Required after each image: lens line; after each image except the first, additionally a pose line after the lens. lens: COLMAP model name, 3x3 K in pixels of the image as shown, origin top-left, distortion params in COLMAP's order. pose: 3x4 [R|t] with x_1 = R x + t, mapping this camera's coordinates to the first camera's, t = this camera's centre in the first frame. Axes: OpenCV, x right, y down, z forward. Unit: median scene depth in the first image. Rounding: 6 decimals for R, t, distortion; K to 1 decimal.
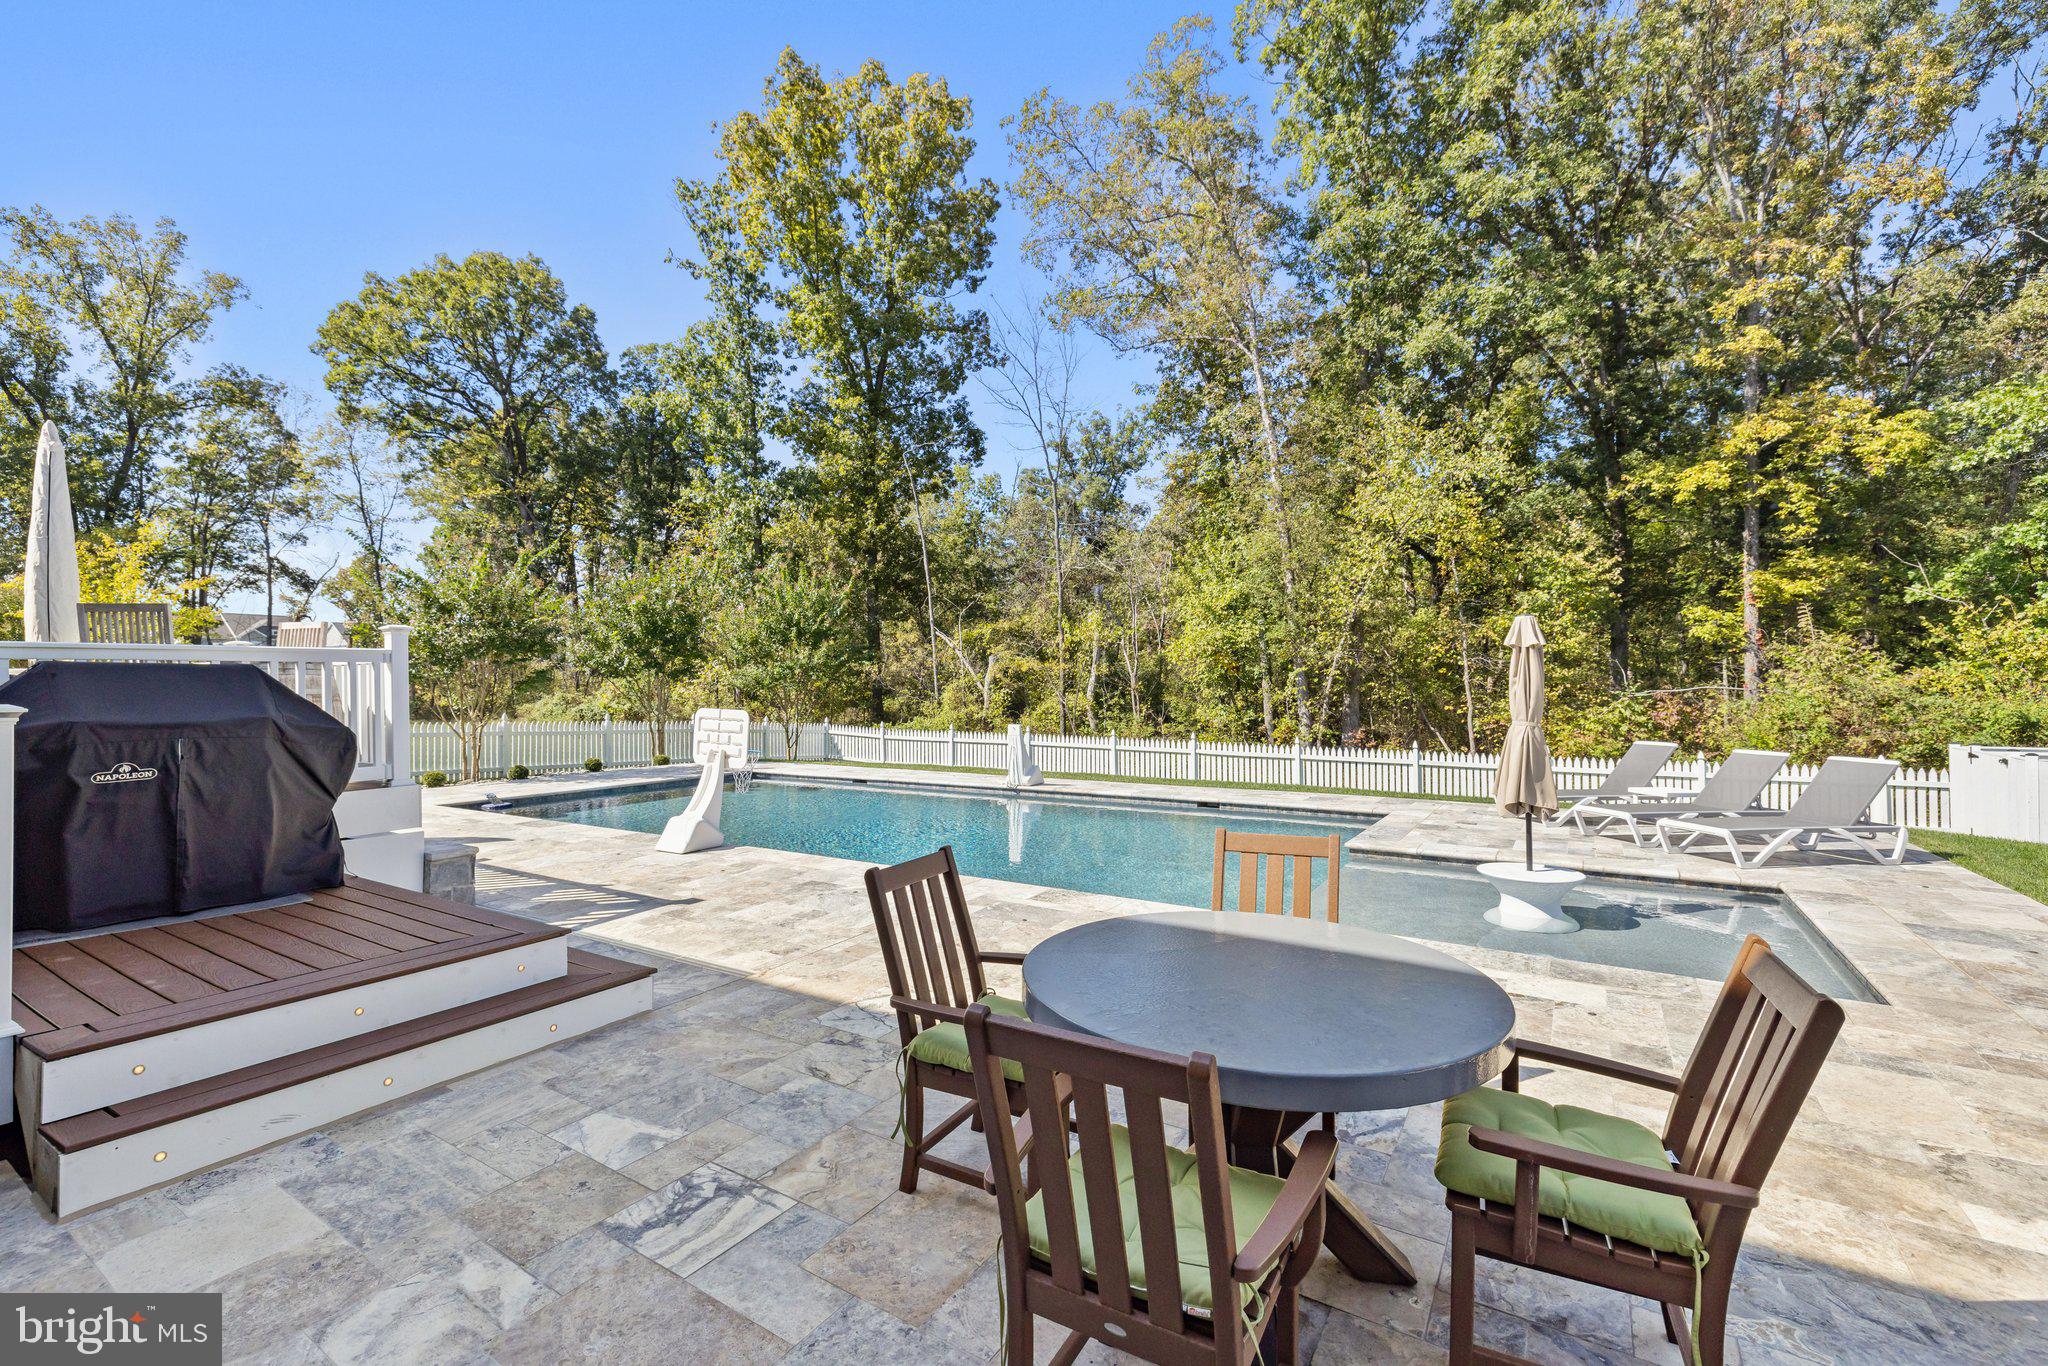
lens RADIAL K [[879.5, 0, 940.4], [0, 879.5, 716.1], [0, 0, 1]] dist [0.001721, -0.000179]
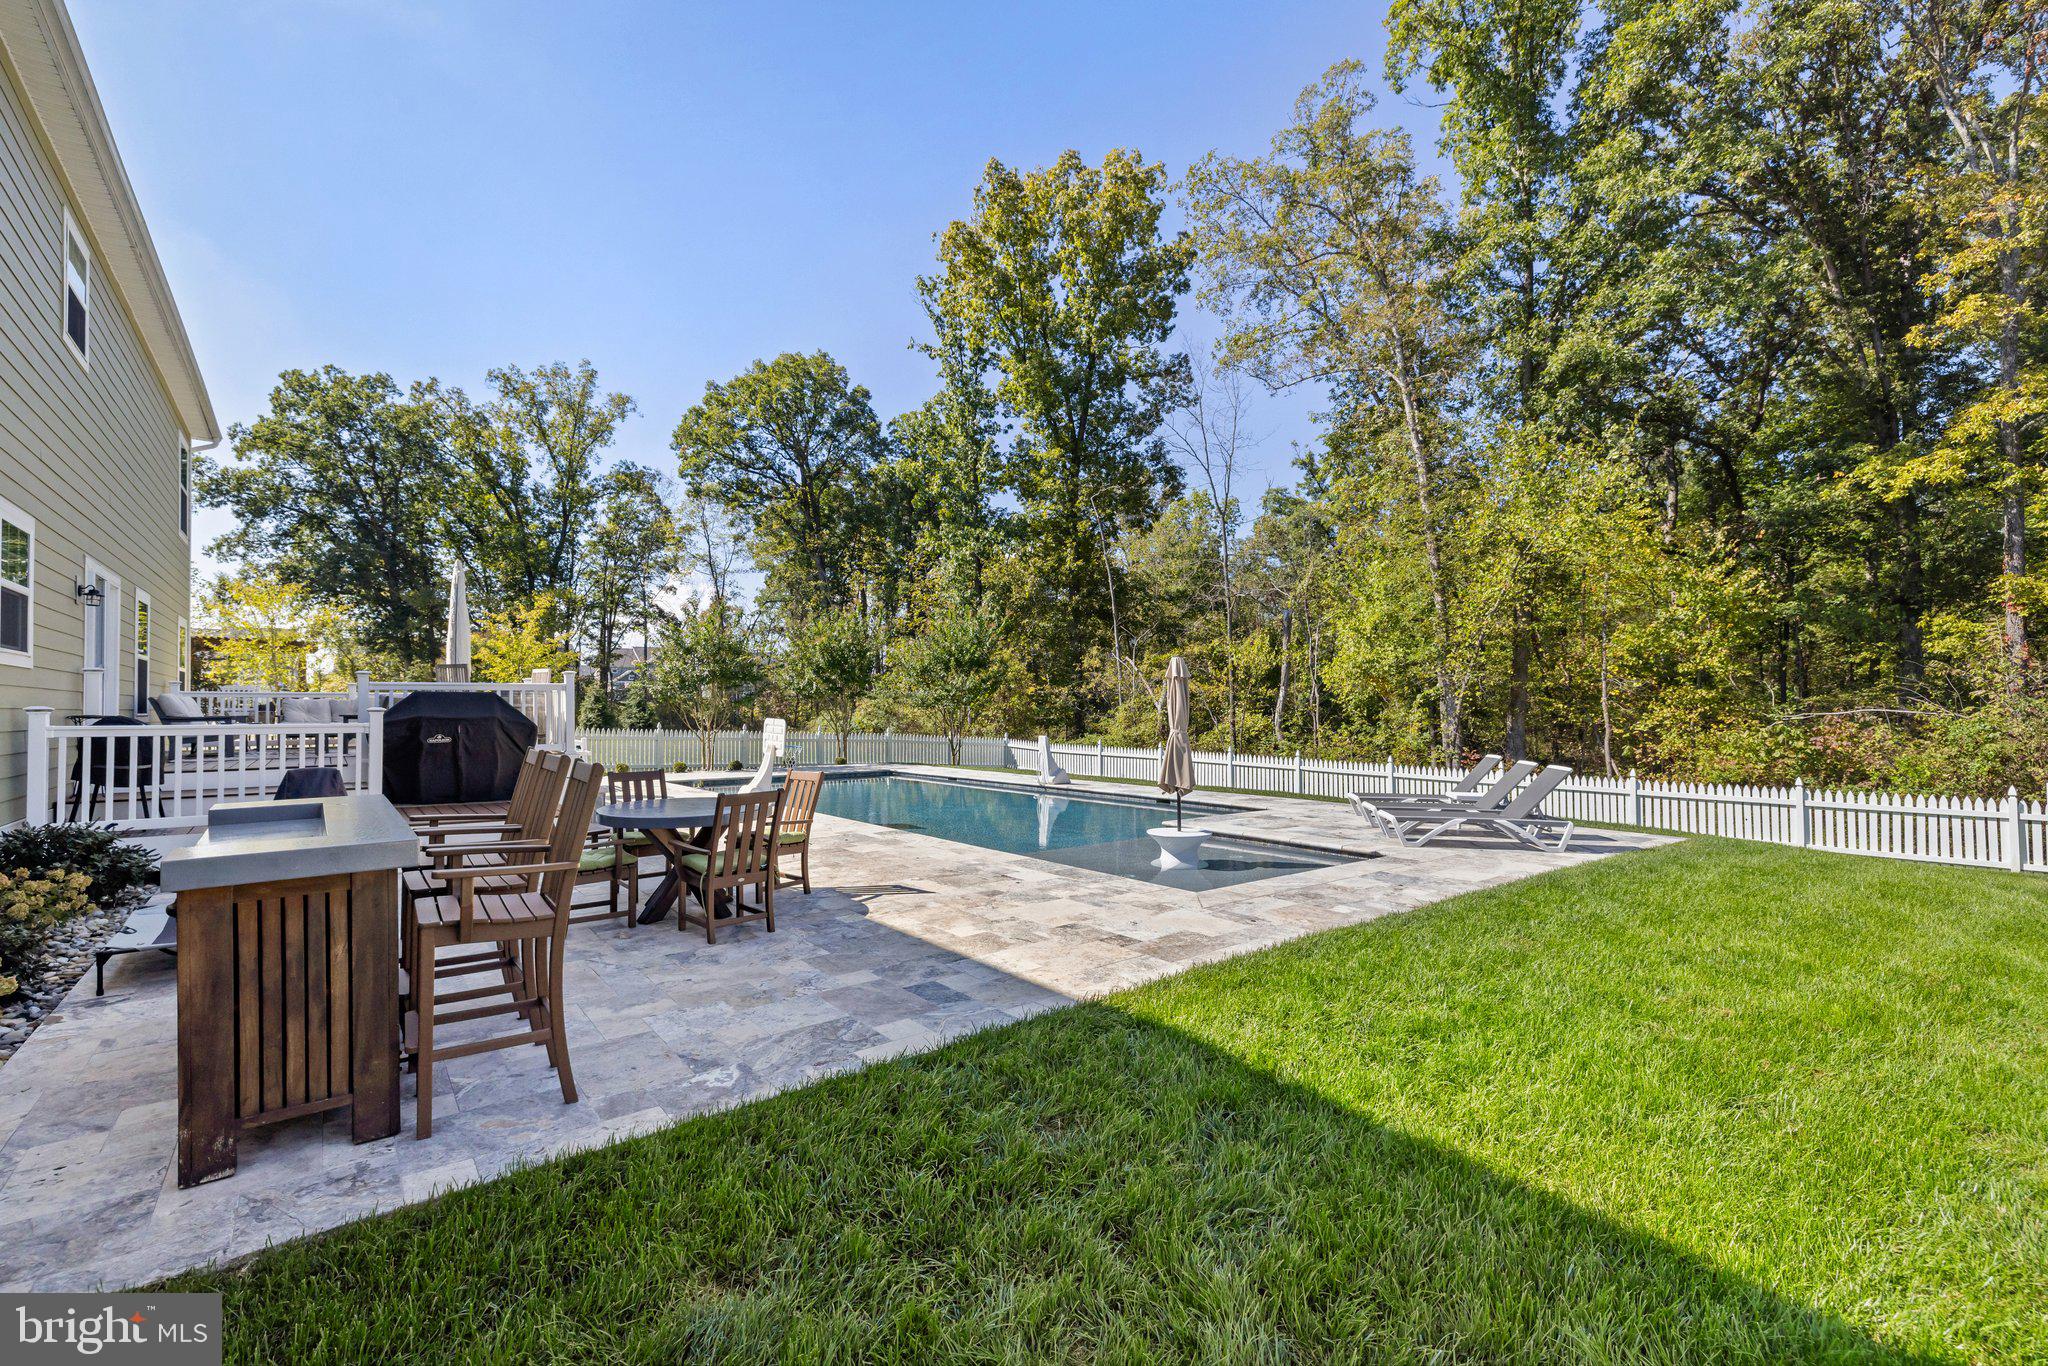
lens RADIAL K [[918.7, 0, 966.6], [0, 918.7, 743.7], [0, 0, 1]] dist [0.002245, 0.000418]
pose [[0.934440, 0.018737, -0.355627, 0.212602], [-0.016912, 0.999823, 0.008239, 0.005703], [0.355718, -0.001684, 0.934592, -0.133372]]
